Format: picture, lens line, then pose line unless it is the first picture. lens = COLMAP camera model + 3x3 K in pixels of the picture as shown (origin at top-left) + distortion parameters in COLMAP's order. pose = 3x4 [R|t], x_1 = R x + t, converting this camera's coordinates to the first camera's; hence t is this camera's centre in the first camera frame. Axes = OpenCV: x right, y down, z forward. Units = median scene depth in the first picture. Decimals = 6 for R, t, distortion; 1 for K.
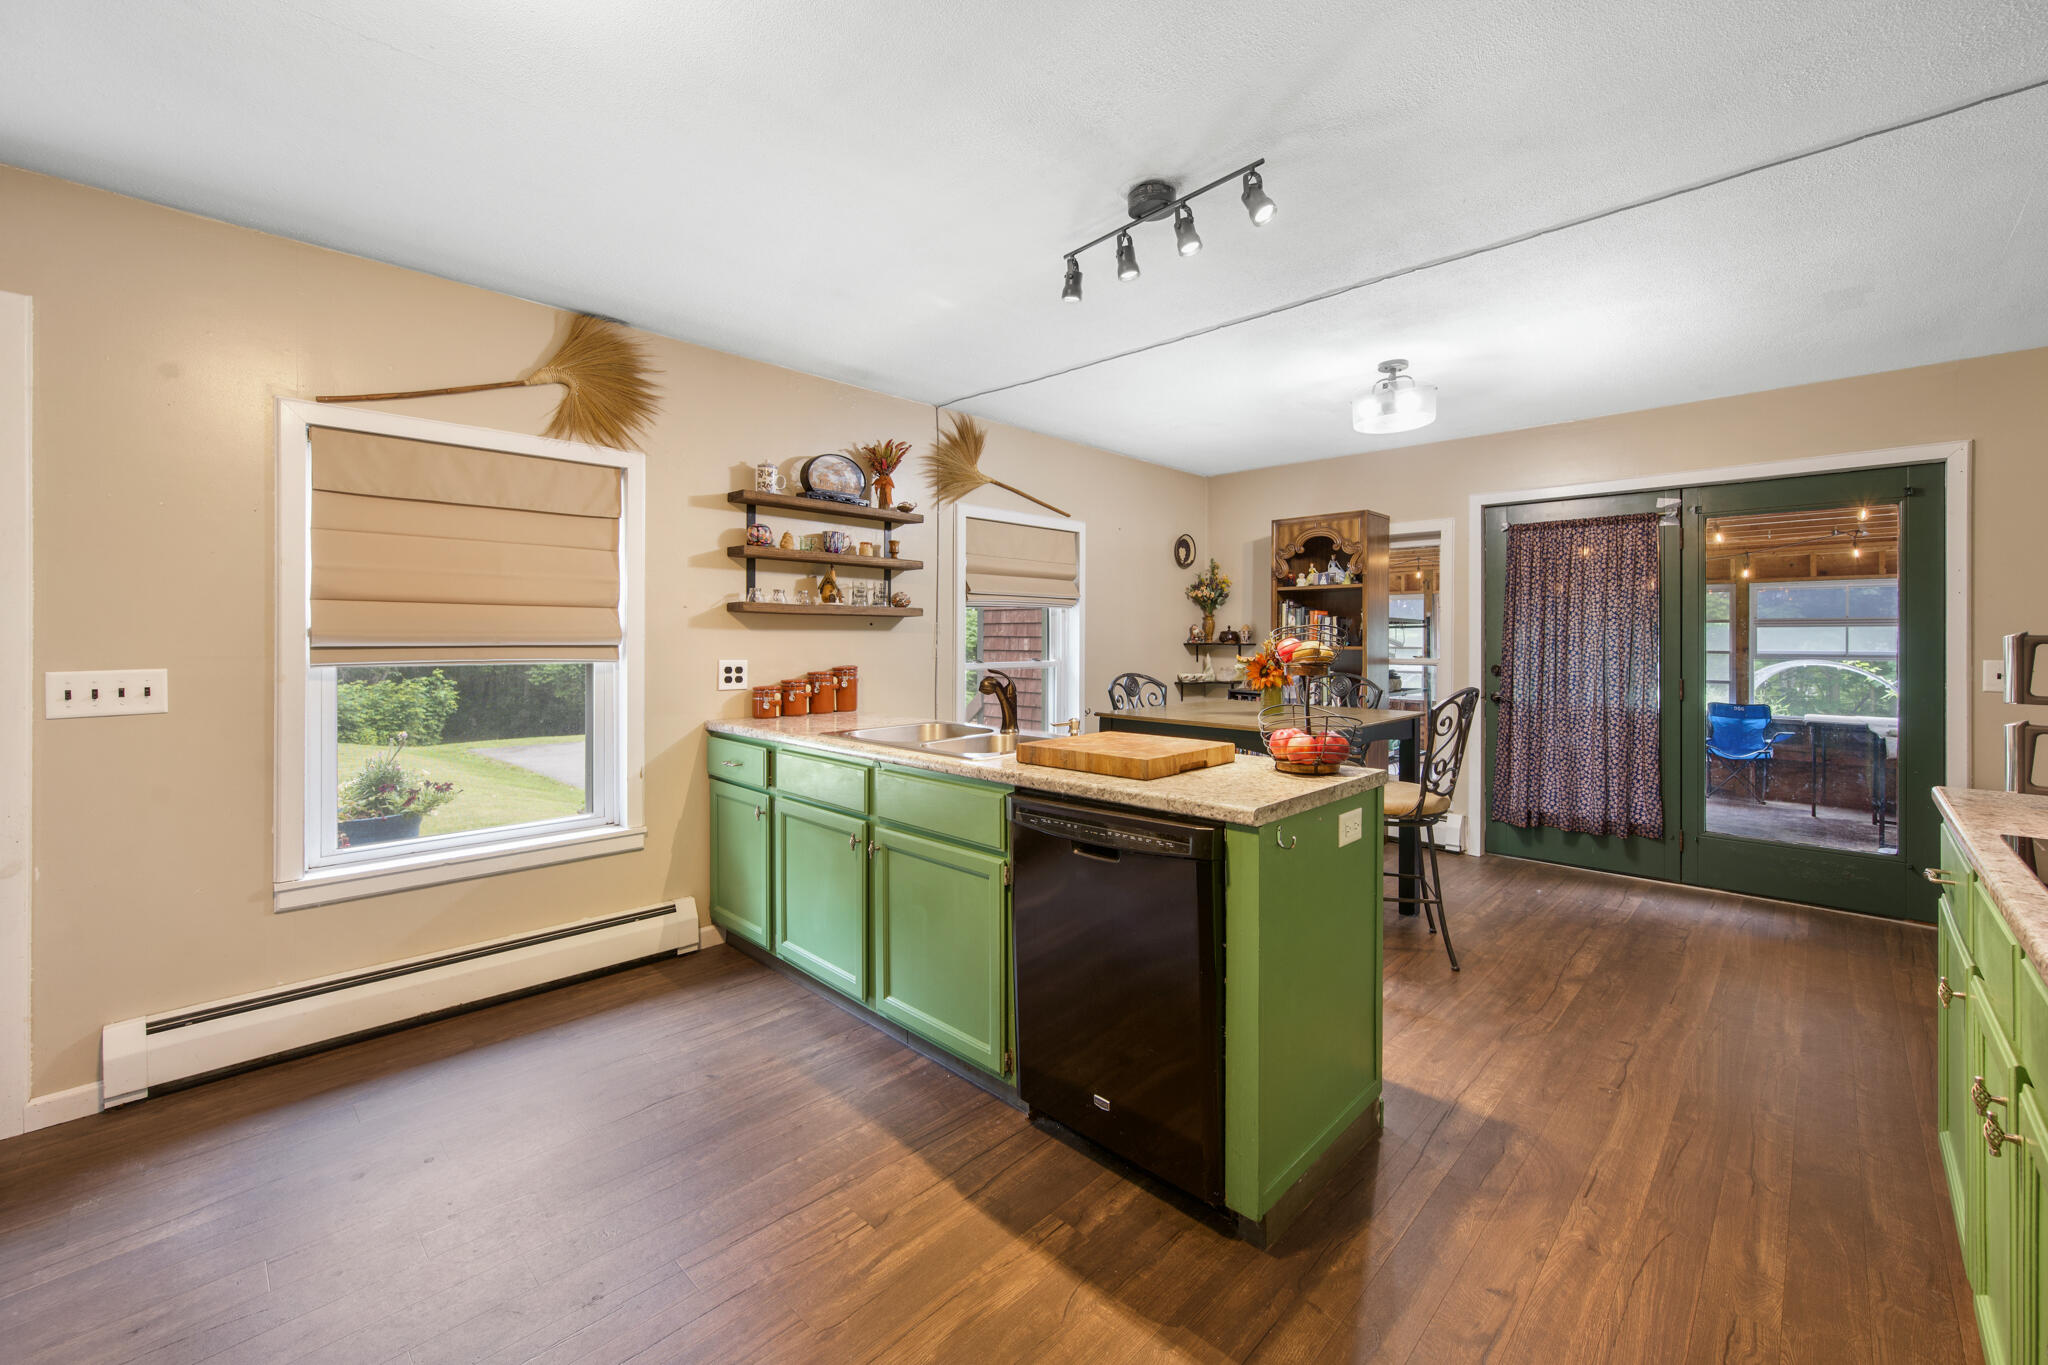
lens RADIAL K [[828.6, 0, 1028.3], [0, 828.6, 639.9], [0, 0, 1]] dist [0.000436, 0.000627]
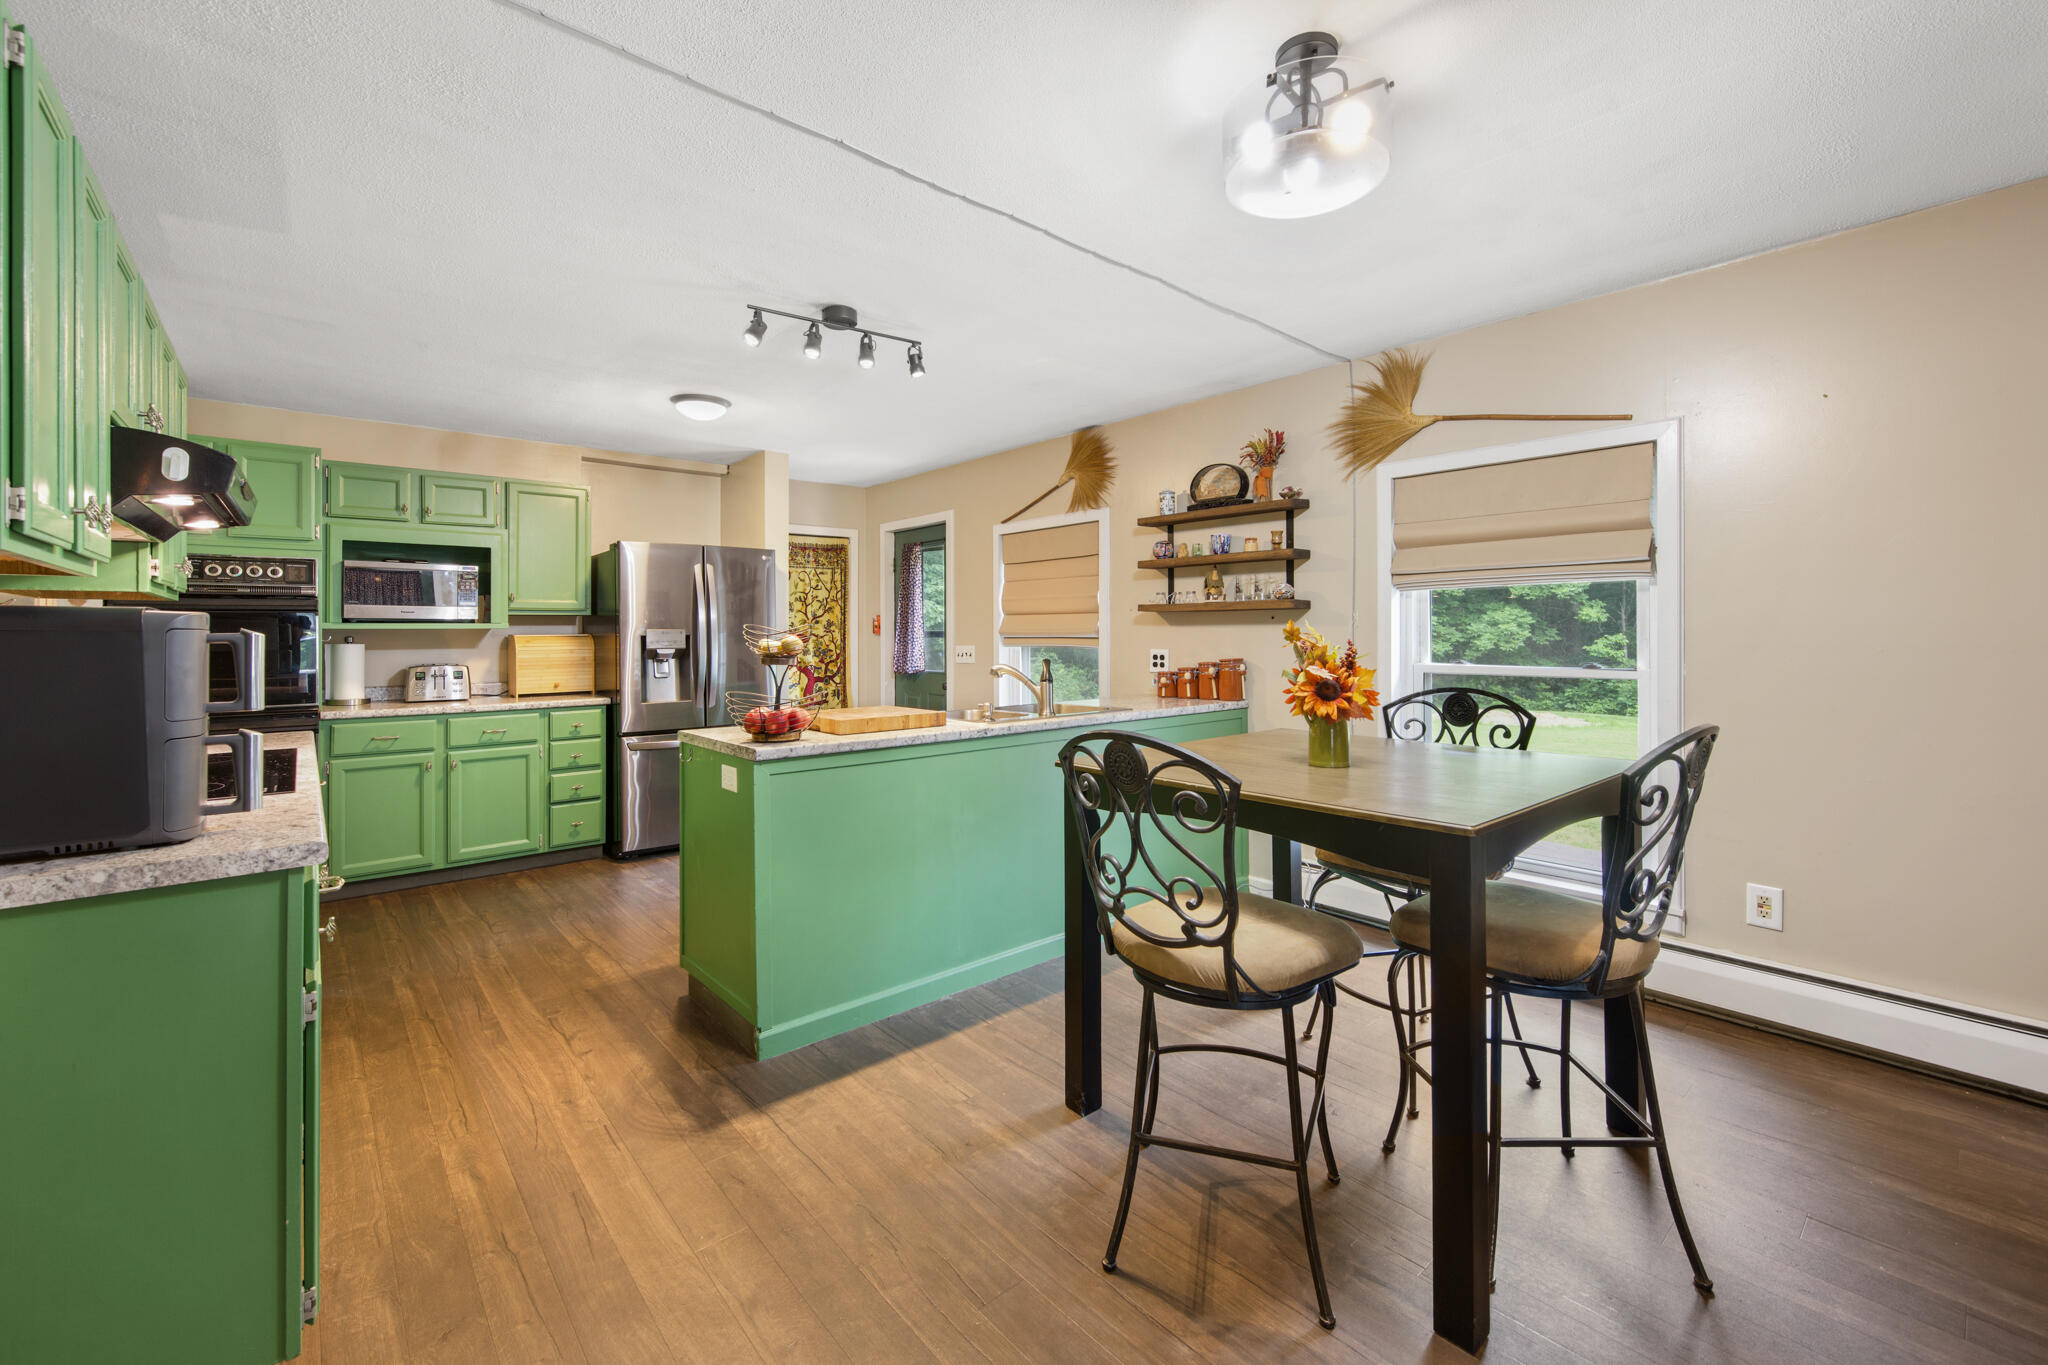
lens RADIAL K [[843.1, 0, 1022.9], [0, 843.1, 626.2], [0, 0, 1]] dist [0.001079, -0.000116]
pose [[-0.088917, -0.007699, -0.996009, 0.788133], [0.002352, 0.999966, -0.007939, -0.001710], [0.996036, -0.003048, -0.088895, 0.742942]]
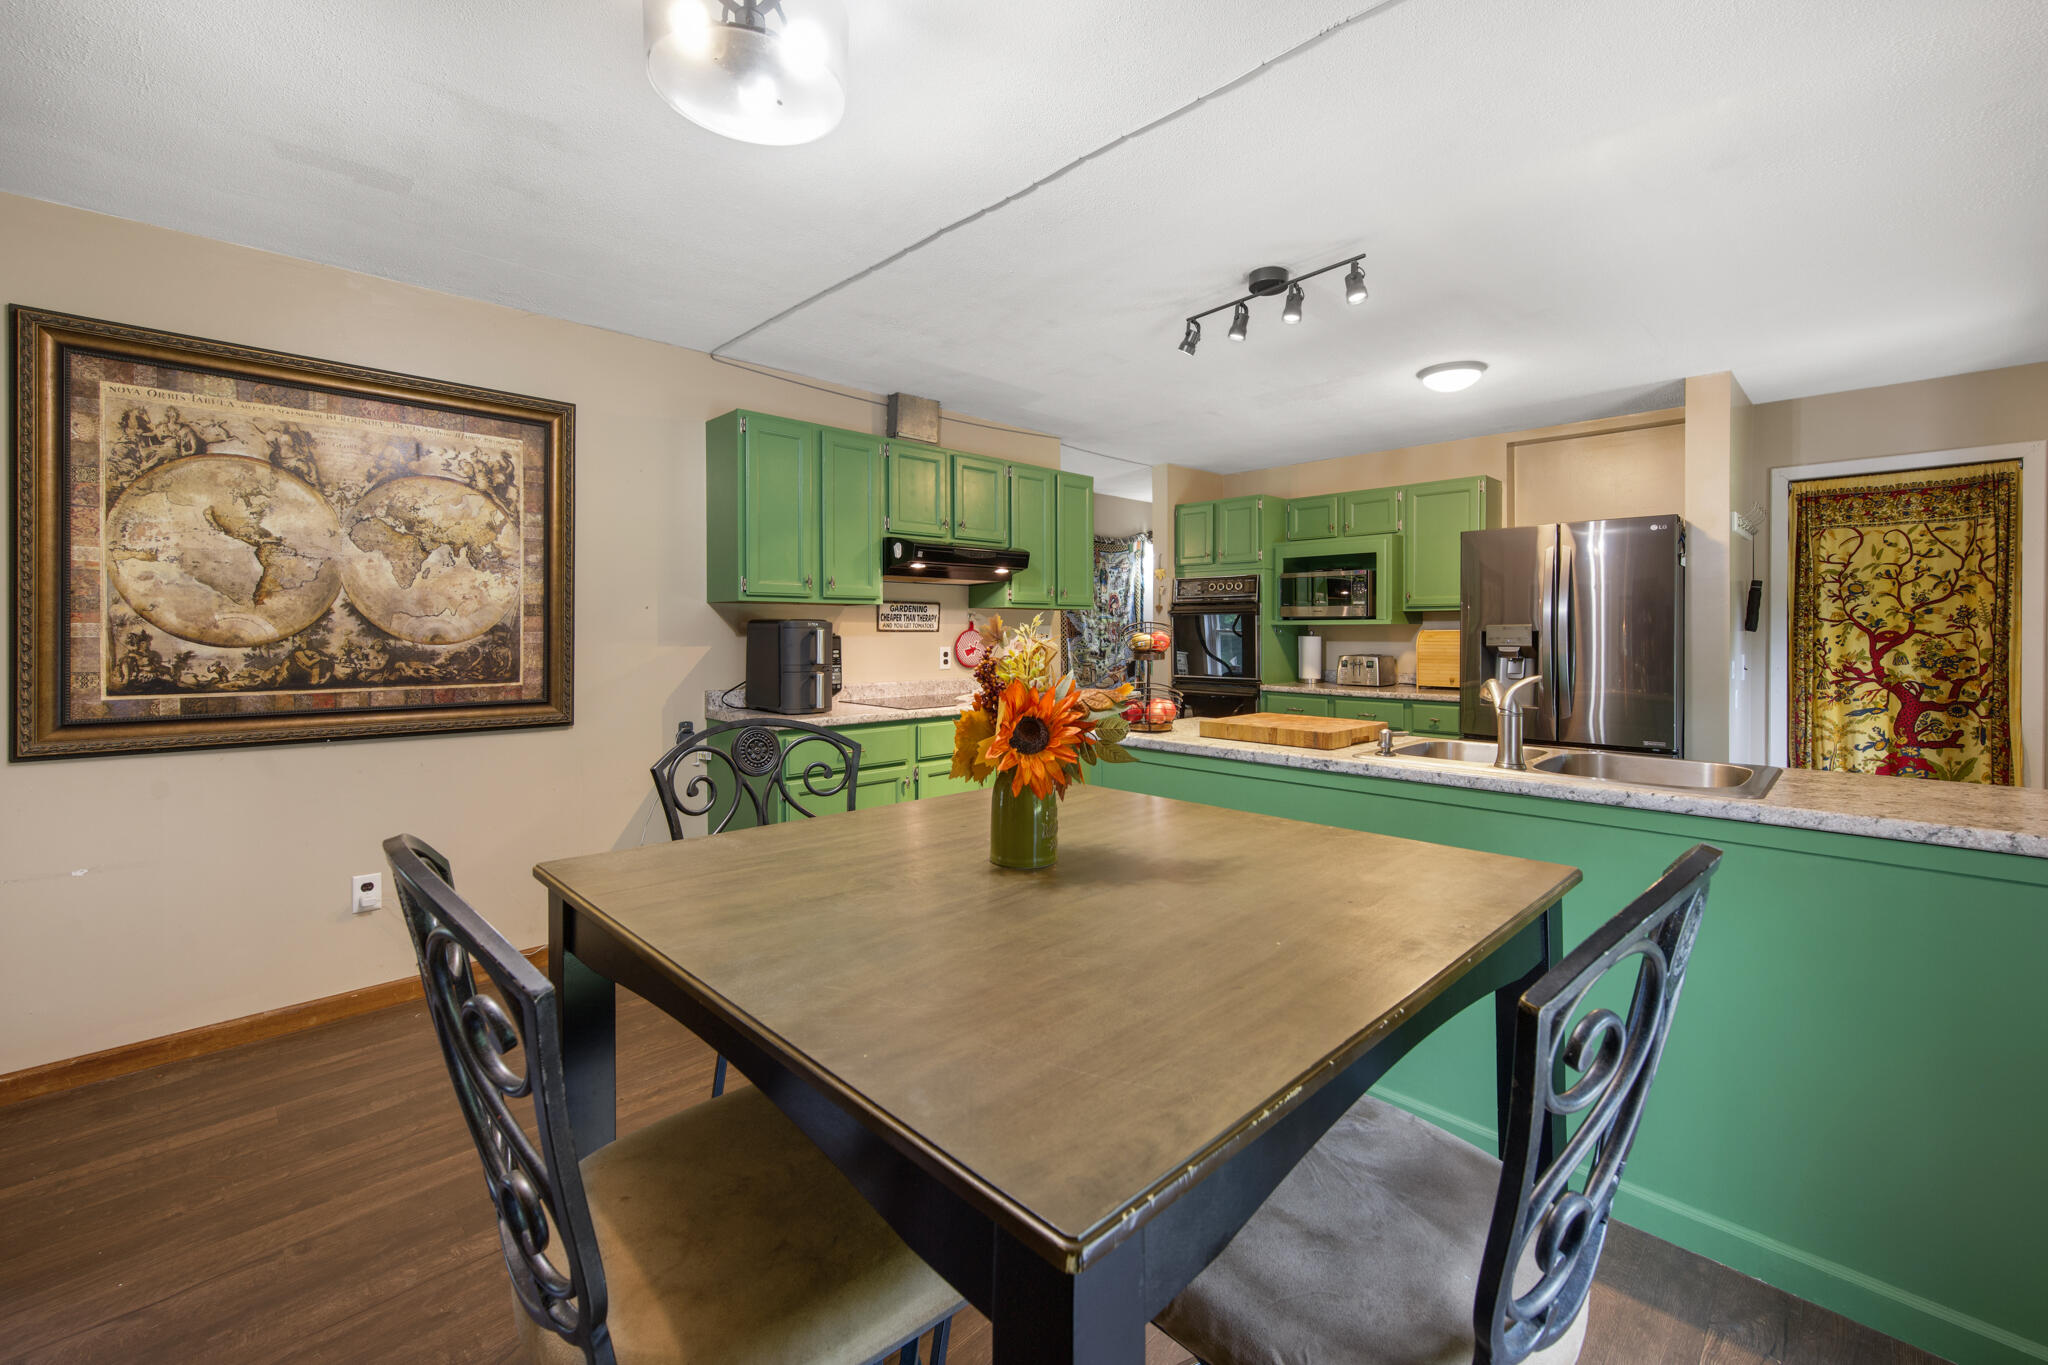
lens RADIAL K [[837.0, 0, 1028.6], [0, 837.0, 630.6], [0, 0, 1]] dist [-0.000083, -0.000017]
pose [[-0.999814, -0.000144, 0.019303, 0.252880], [-0.000078, 0.999994, 0.003414, -0.003911], [-0.019303, 0.003412, -0.999808, 1.180656]]
